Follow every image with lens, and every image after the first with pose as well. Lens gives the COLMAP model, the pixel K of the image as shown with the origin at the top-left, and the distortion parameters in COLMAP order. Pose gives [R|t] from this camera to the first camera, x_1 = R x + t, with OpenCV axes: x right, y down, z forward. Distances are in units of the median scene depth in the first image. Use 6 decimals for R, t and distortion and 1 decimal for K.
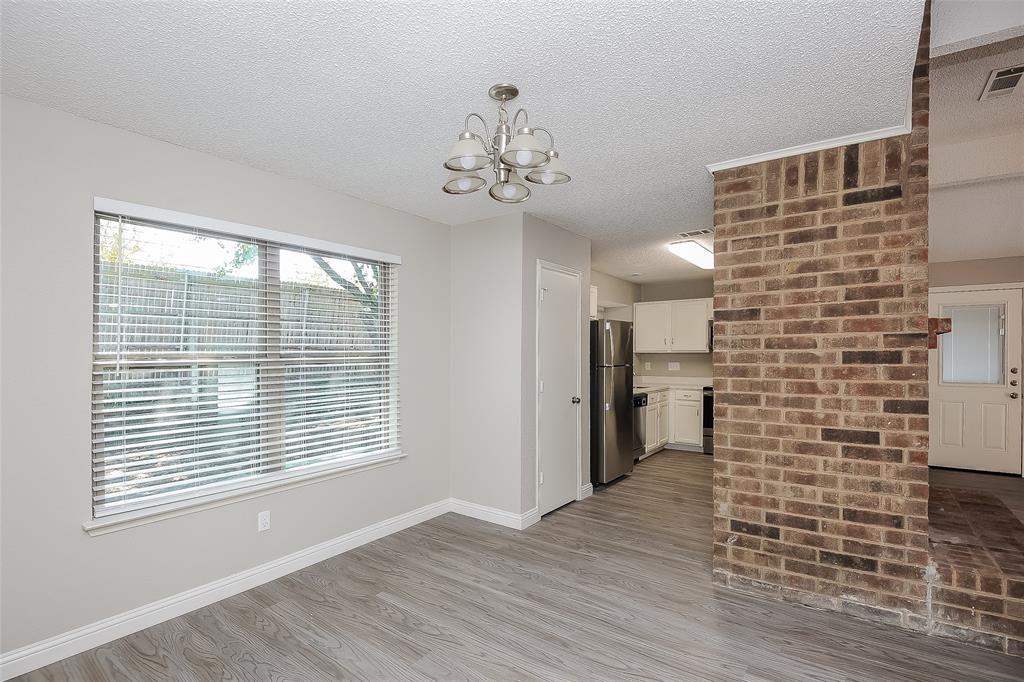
lens RADIAL K [[481.3, 0, 510.9], [0, 481.3, 347.7], [0, 0, 1]] dist [0.022507, -0.035235]
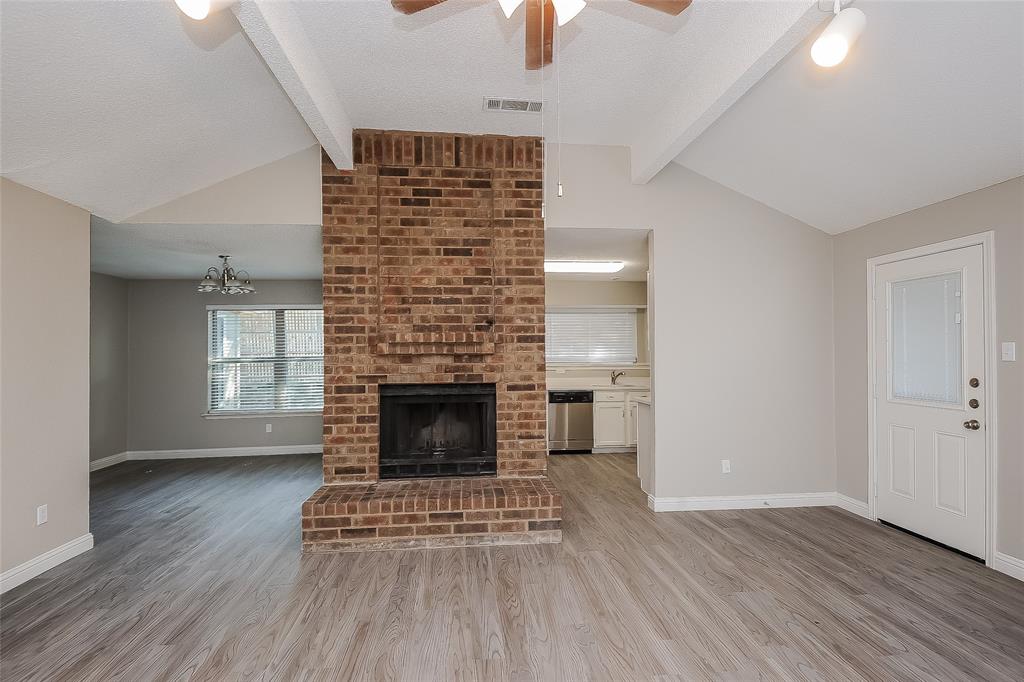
lens RADIAL K [[486.1, 0, 502.1], [0, 486.1, 344.3], [0, 0, 1]] dist [0.026780, -0.028122]
pose [[0.660038, -0.020160, -0.750962, 1.135848], [0.019855, 0.999759, -0.009388, -0.005709], [0.750970, -0.008714, 0.660279, 0.147383]]
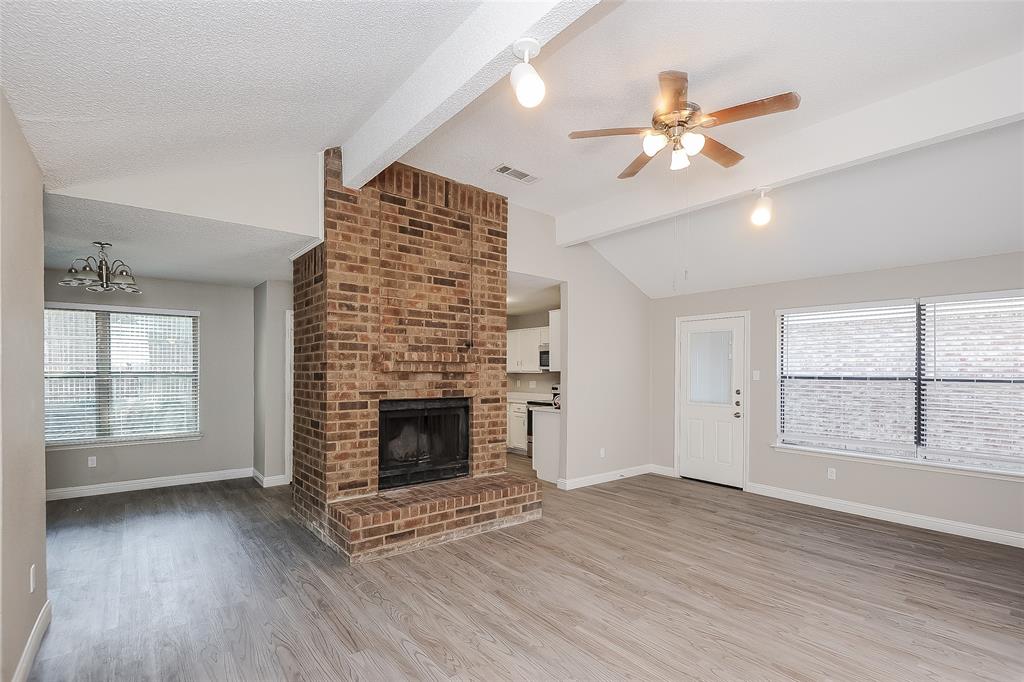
lens RADIAL K [[472.8, 0, 509.3], [0, 472.8, 364.5], [0, 0, 1]] dist [0.001148, 0.000016]
pose [[0.966514, 0.001584, -0.256609, 0.836495], [-0.002235, 0.999995, -0.002246, -0.011062], [0.256604, 0.002744, 0.966513, -0.192235]]
